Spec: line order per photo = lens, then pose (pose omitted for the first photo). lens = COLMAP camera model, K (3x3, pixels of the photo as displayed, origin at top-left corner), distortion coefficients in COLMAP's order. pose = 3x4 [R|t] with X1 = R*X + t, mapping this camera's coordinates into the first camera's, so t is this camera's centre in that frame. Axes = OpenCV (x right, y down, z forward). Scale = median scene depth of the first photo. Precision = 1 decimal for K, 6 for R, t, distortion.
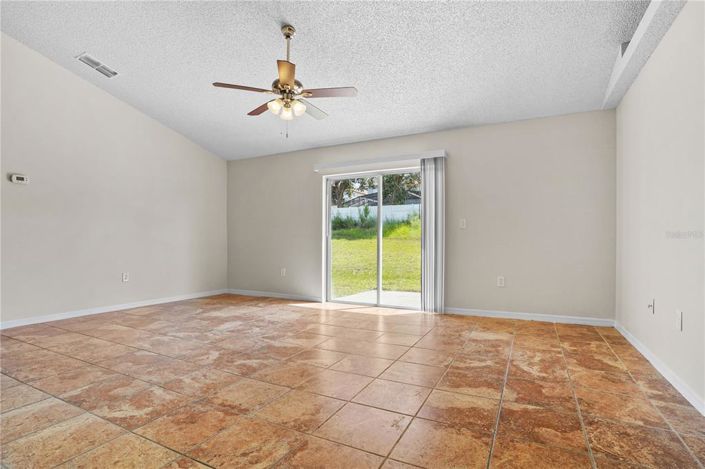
lens RADIAL K [[343.2, 0, 353.3], [0, 343.2, 236.2], [0, 0, 1]] dist [-0.032323, 0.012282]
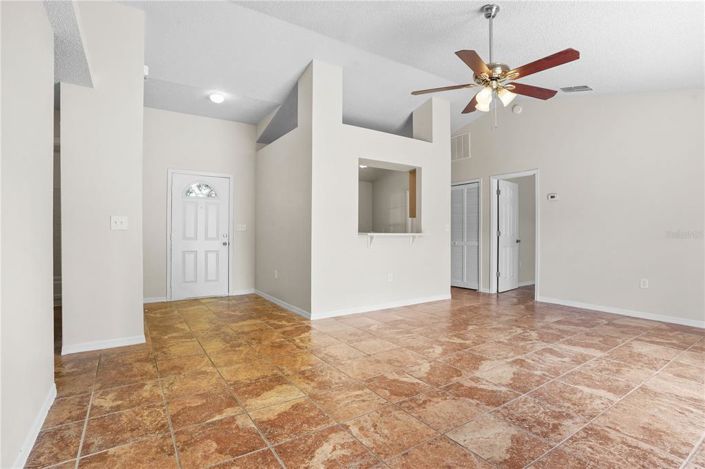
lens RADIAL K [[343.2, 0, 351.9], [0, 343.2, 235.0], [0, 0, 1]] dist [-0.032323, 0.012282]
pose [[-0.482946, -0.002979, -0.875645, 0.942310], [0.017619, 0.999759, -0.013119, -0.017513], [0.875473, -0.021764, -0.482777, 1.430817]]
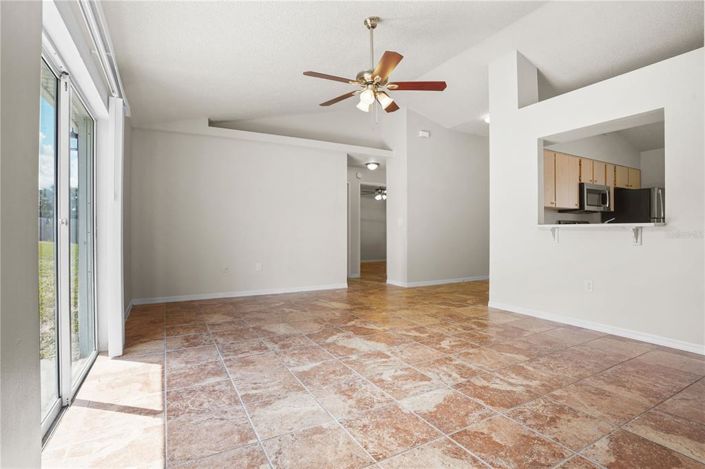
lens RADIAL K [[343.2, 0, 355.8], [0, 343.2, 233.1], [0, 0, 1]] dist [-0.032323, 0.012282]
pose [[-0.829596, 0.000968, 0.558364, -0.883481], [-0.006961, 0.999903, -0.012075, 0.020665], [-0.558321, -0.013904, -0.829508, 2.336623]]
